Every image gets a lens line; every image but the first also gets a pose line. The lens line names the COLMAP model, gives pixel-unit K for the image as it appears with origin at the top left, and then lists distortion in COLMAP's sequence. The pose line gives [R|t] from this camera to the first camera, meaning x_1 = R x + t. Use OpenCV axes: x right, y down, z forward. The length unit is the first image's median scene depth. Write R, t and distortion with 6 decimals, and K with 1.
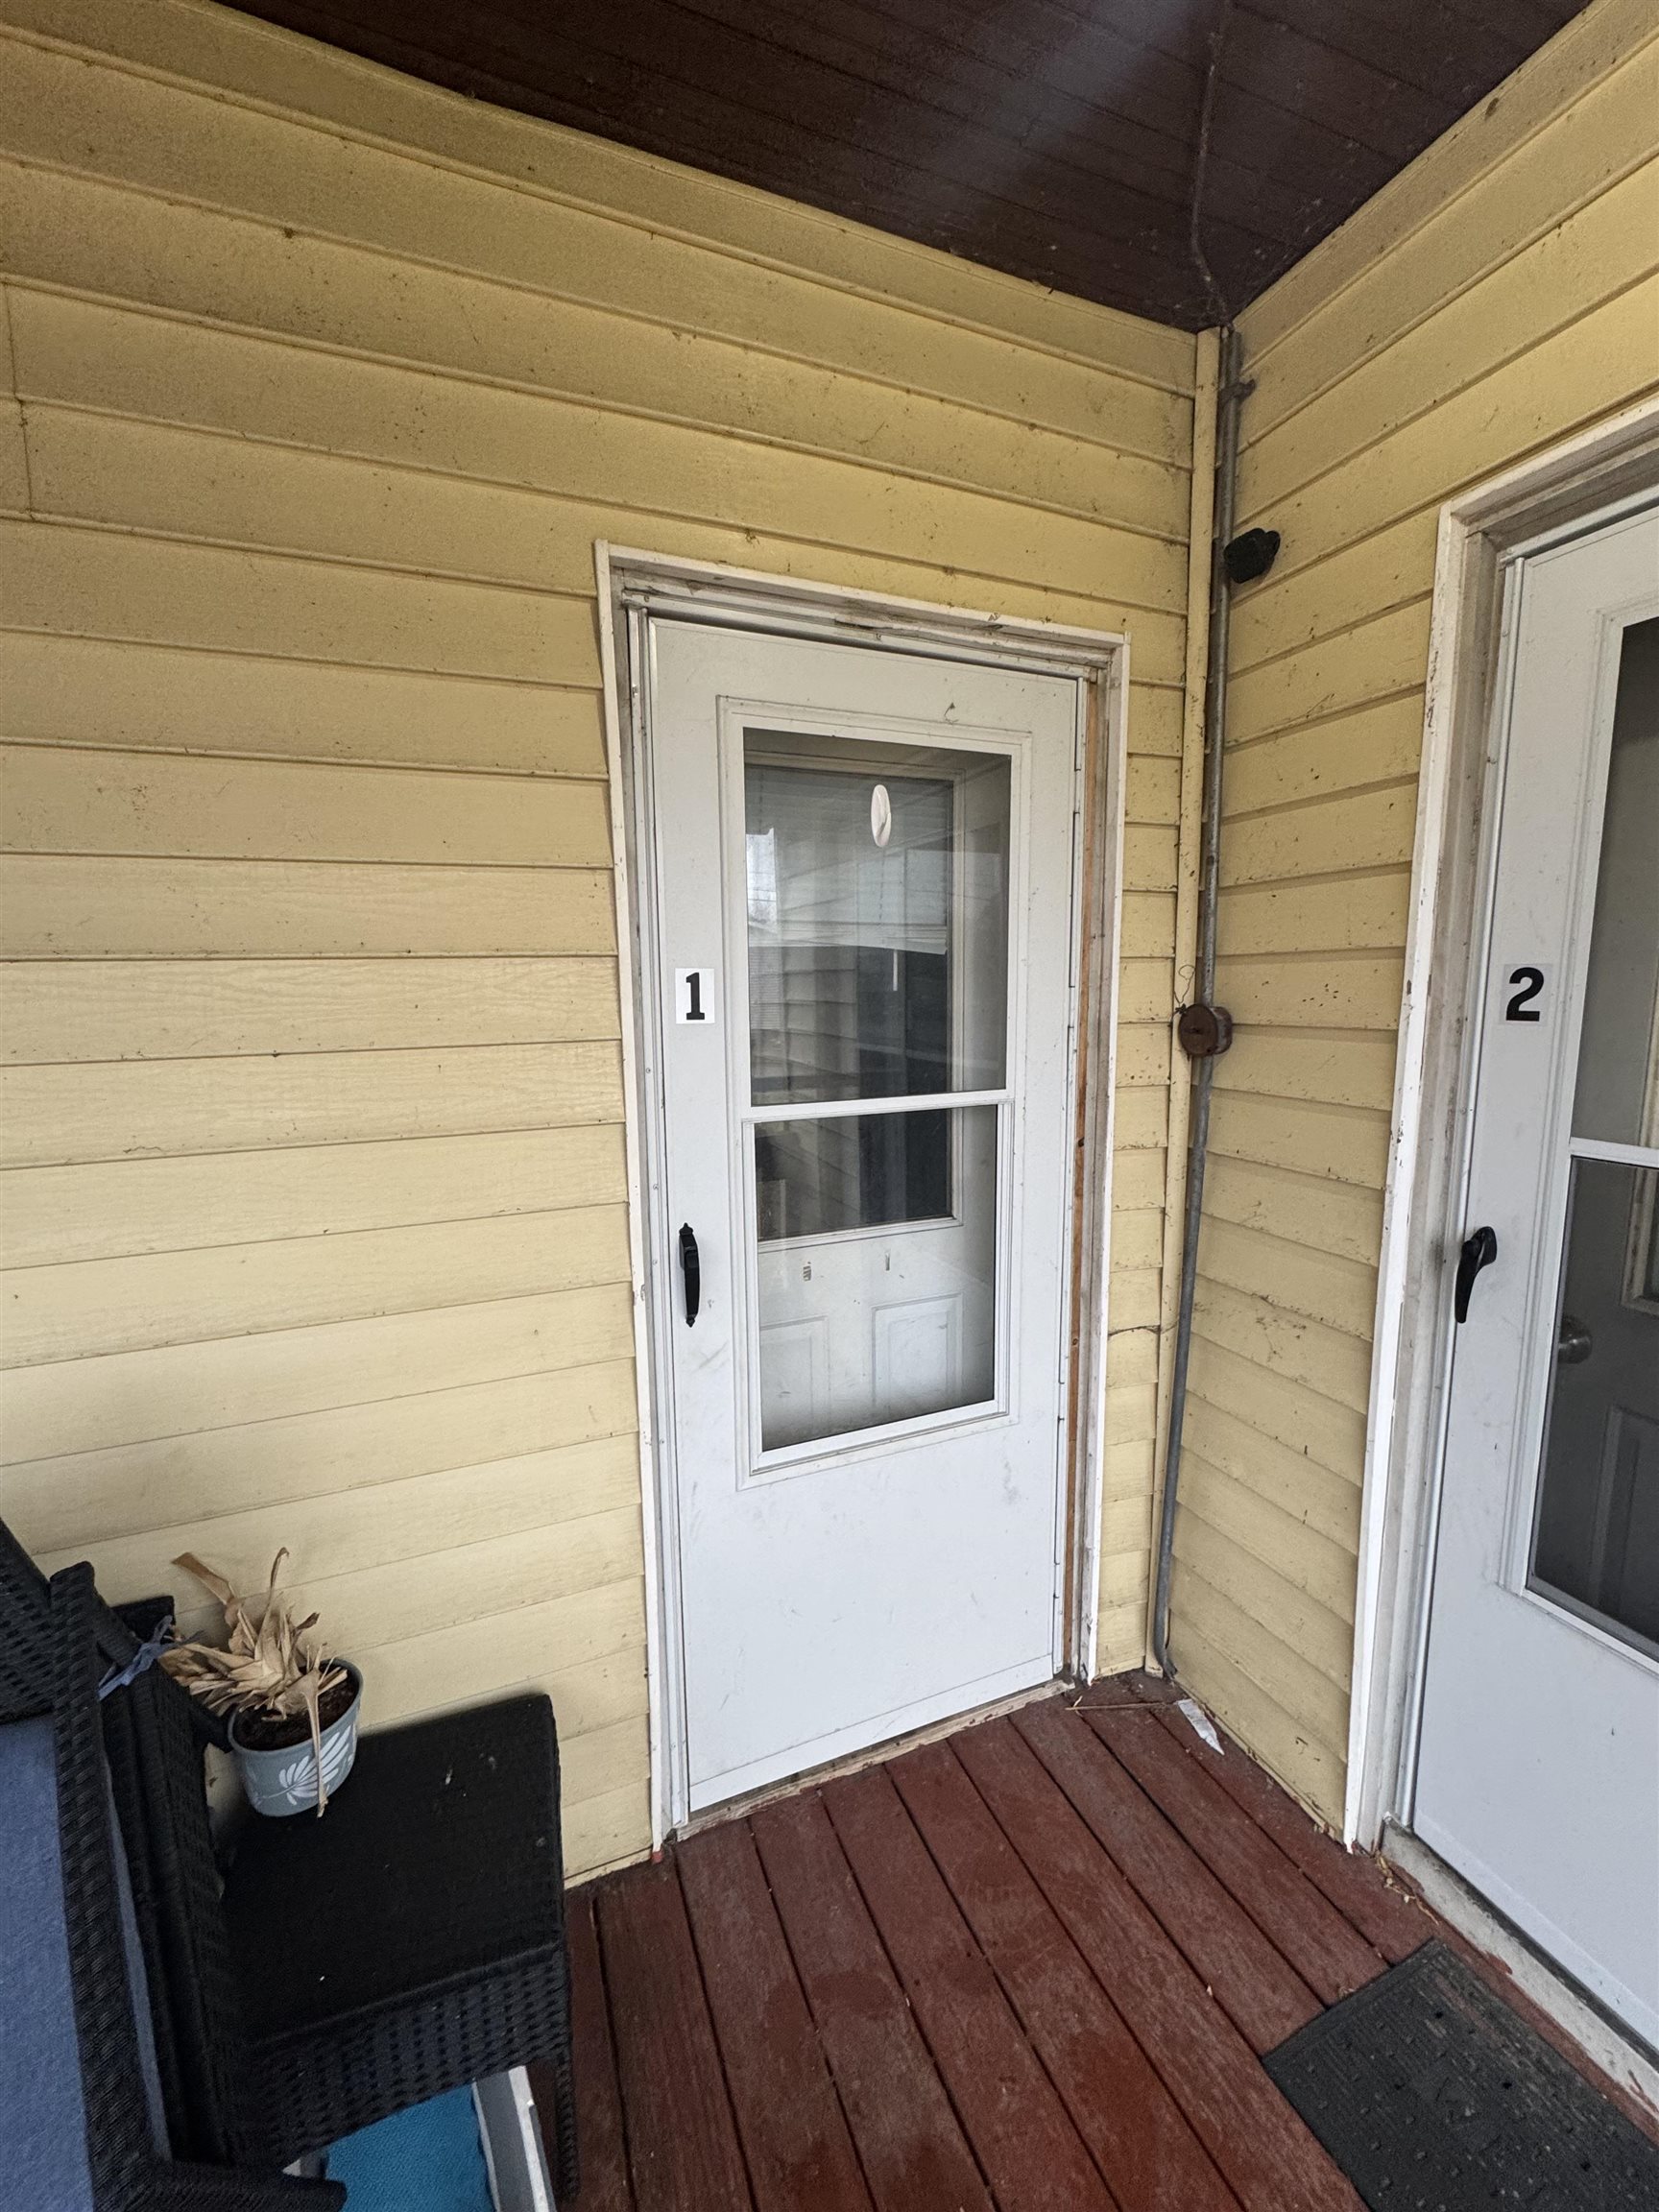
lens RADIAL K [[873.3, 0, 831.4], [0, 873.3, 1104.2], [0, 0, 1]] dist [-0.002357, -0.000575]
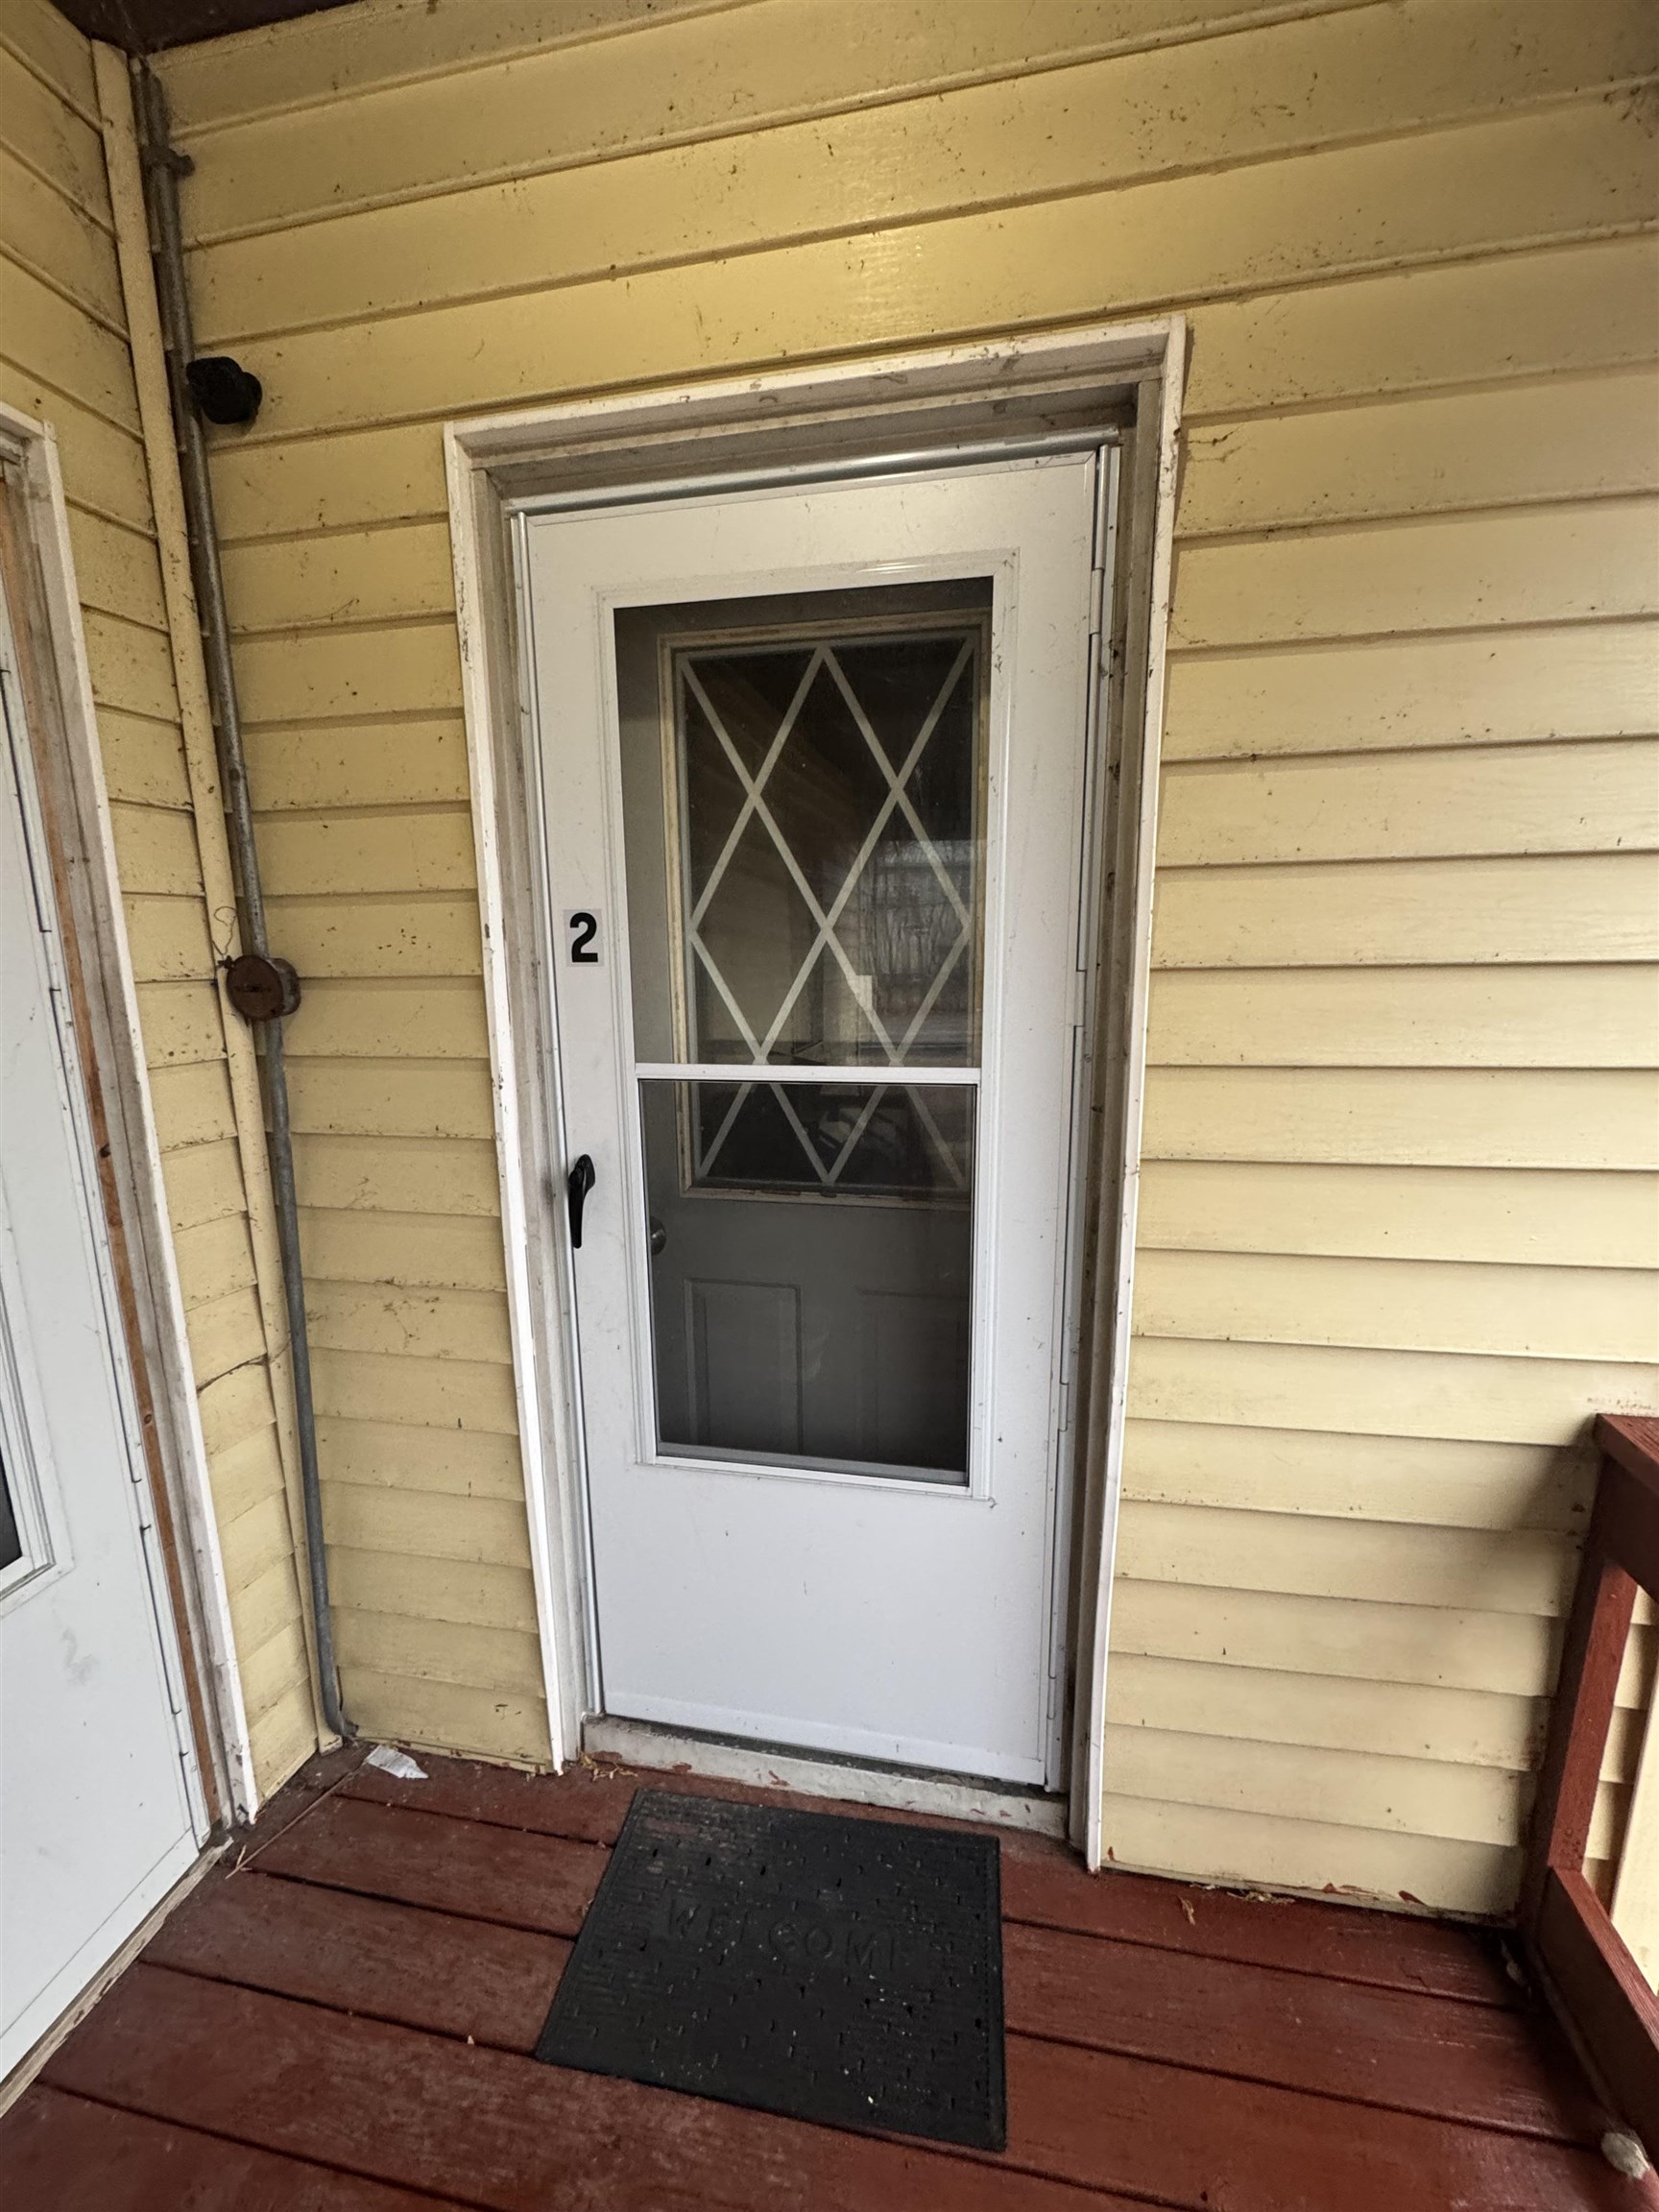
lens RADIAL K [[873.3, 0, 823.2], [0, 873.3, 1100.9], [0, 0, 1]] dist [-0.002357, -0.000575]
pose [[0.540894, -0.144055, 0.828663, 0.019962], [0.118701, 0.988437, 0.094350, 0.006371], [-0.832673, 0.047330, 0.551739, 0.127672]]
